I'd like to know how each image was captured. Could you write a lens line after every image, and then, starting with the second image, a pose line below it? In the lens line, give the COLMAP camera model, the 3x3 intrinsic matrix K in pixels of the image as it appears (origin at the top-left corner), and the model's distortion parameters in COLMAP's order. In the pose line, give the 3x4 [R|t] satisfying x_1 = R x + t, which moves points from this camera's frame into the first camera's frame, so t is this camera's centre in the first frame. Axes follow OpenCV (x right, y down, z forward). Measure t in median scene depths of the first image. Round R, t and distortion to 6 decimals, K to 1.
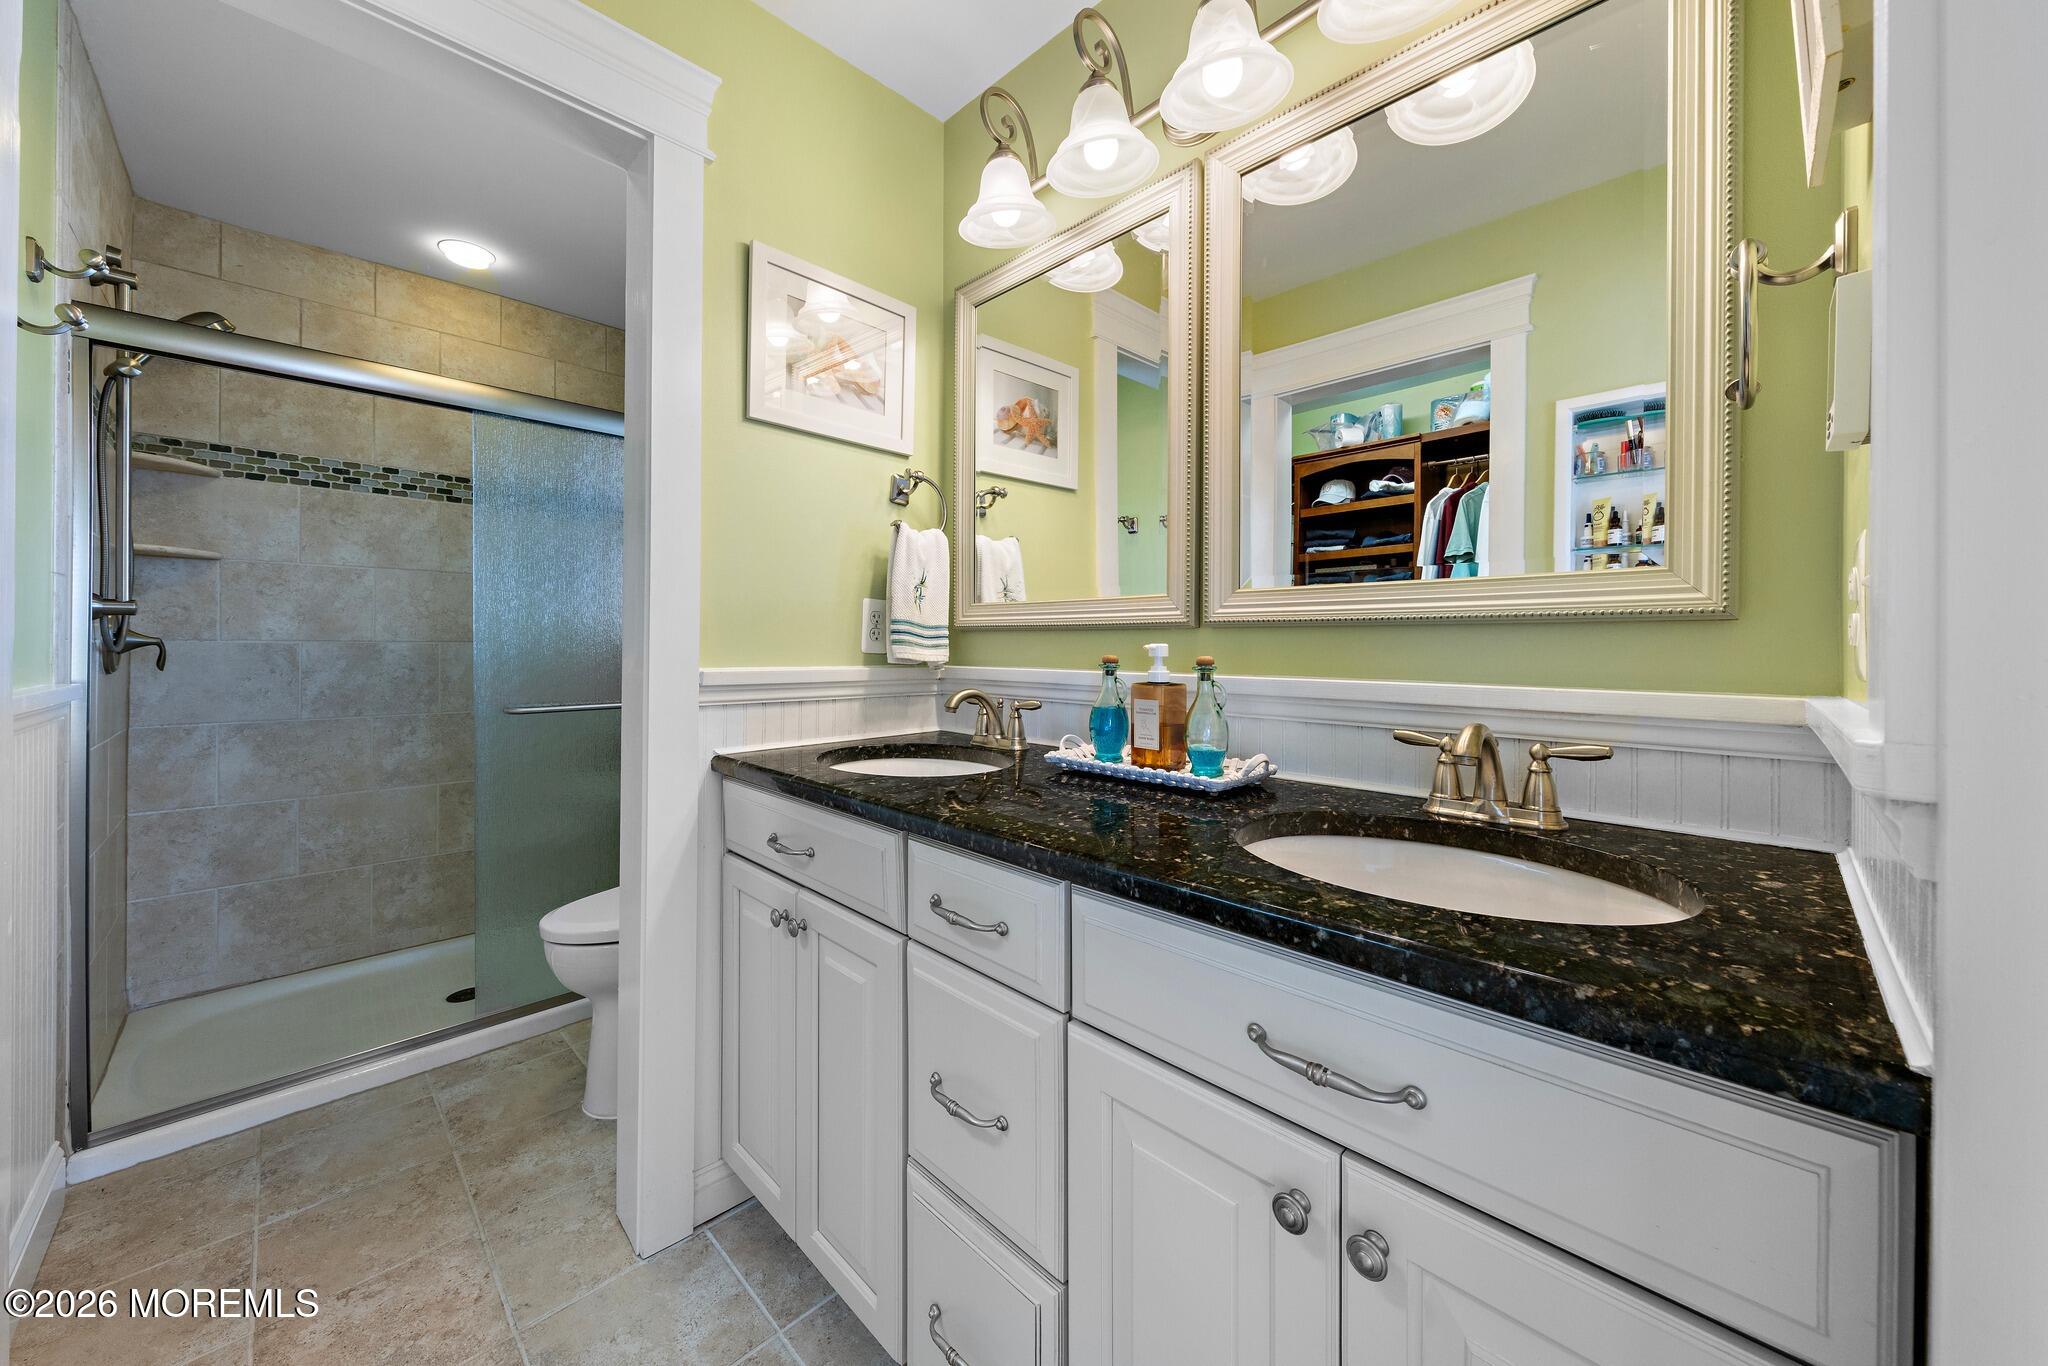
lens RADIAL K [[746.3, 0, 1015.7], [0, 746.3, 634.5], [0, 0, 1]] dist [-0.001231, -0.000150]
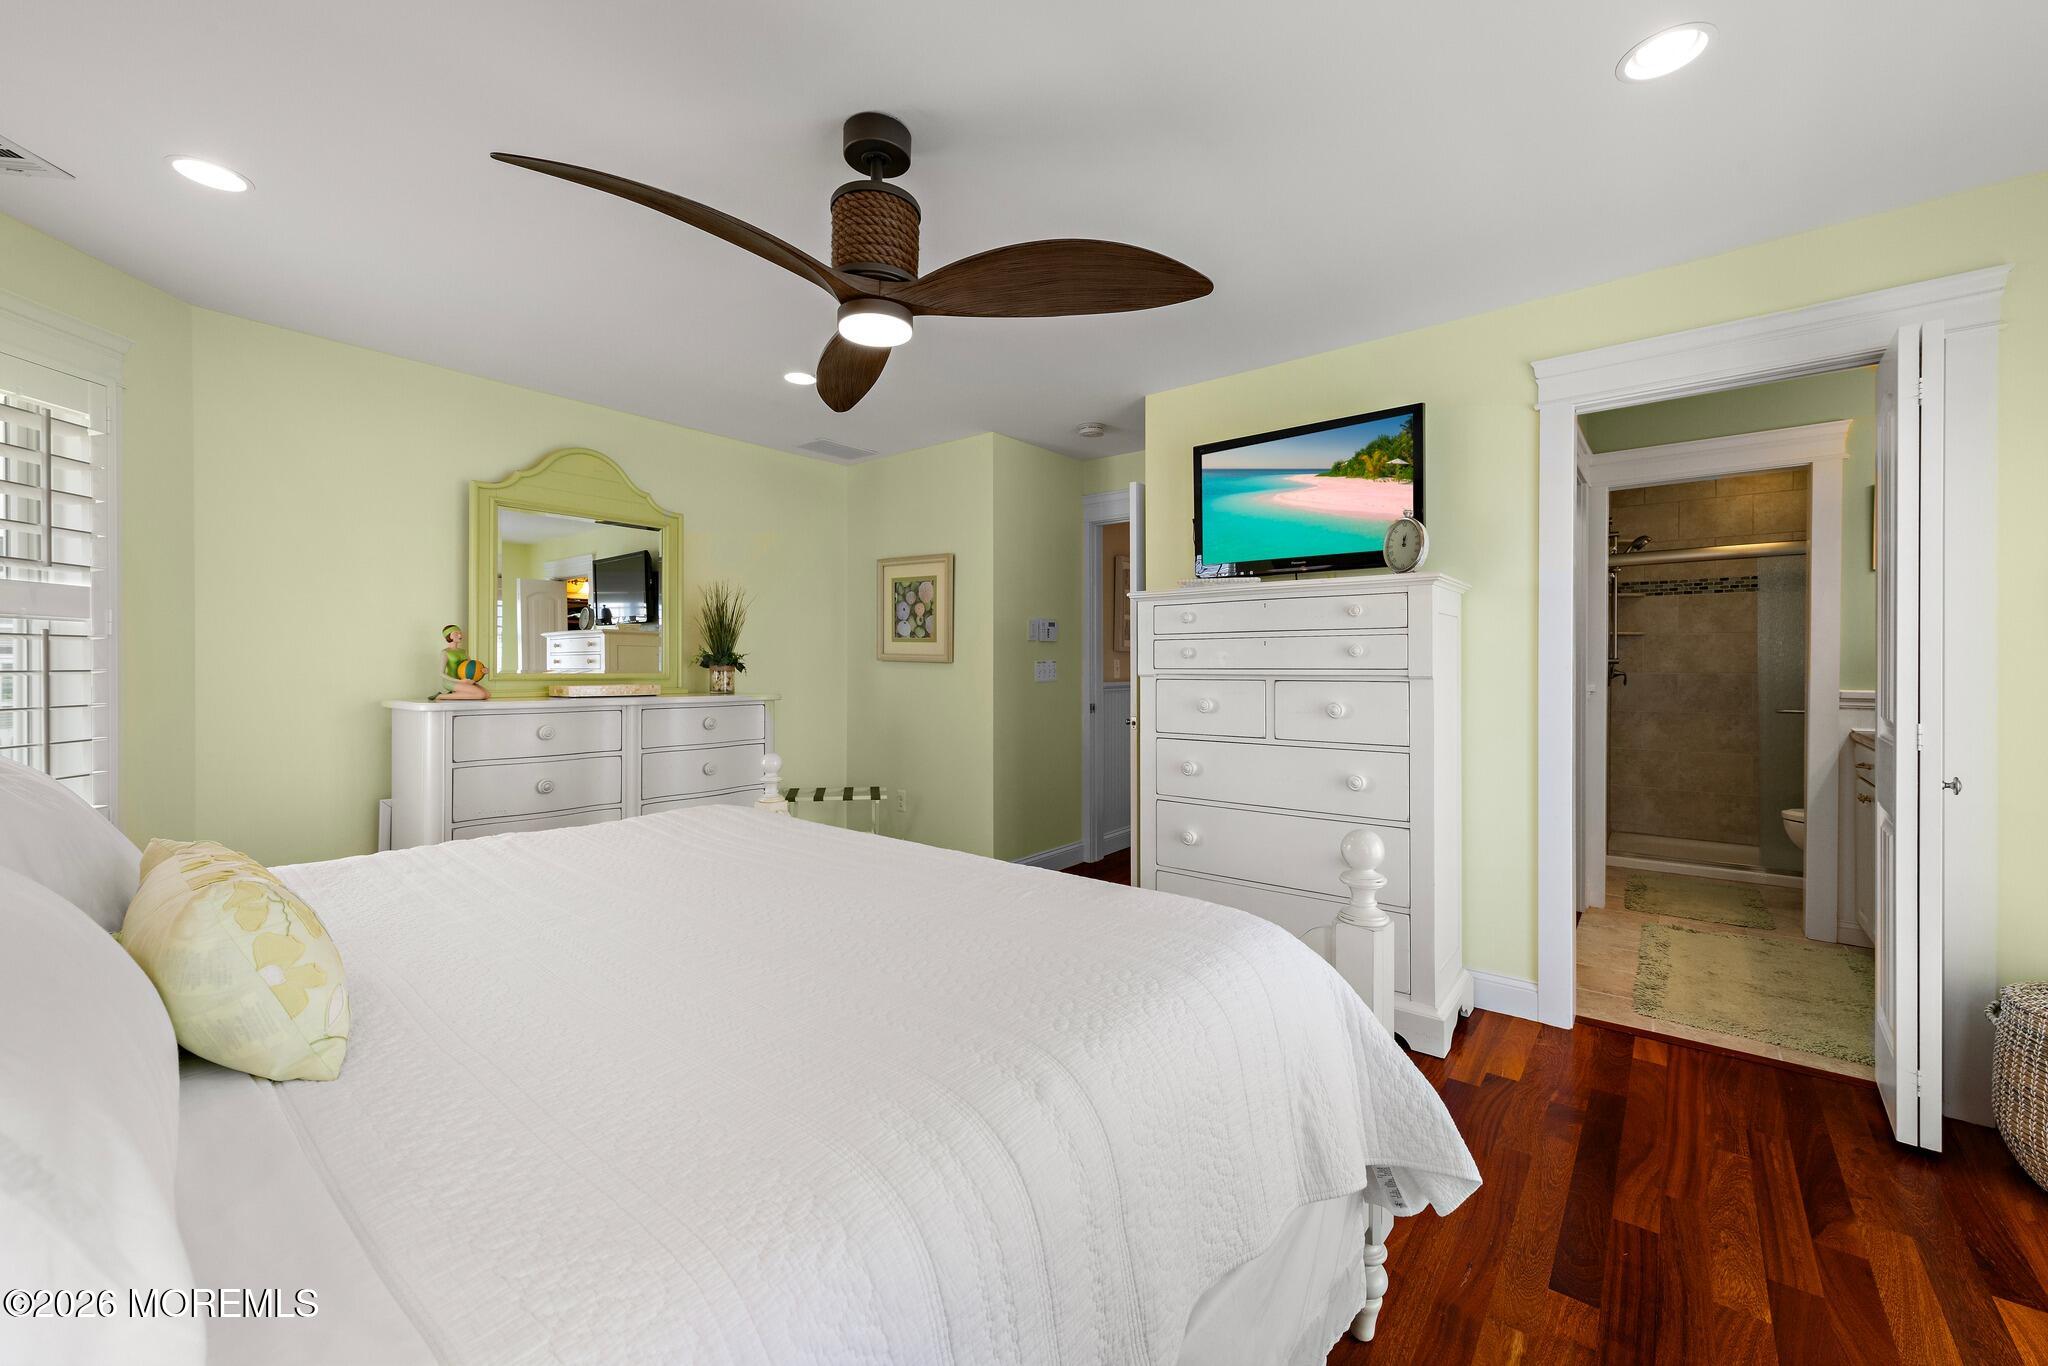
lens RADIAL K [[800.0, 0, 1024.0], [0, 800.0, 683.0], [0, 0, 1]] dist [0.000386, -0.006270]
pose [[0.110420, 0.020134, -0.993681, 0.998093], [0.018606, 0.999578, 0.022321, -0.044872], [0.993711, -0.020953, 0.109999, -1.006258]]
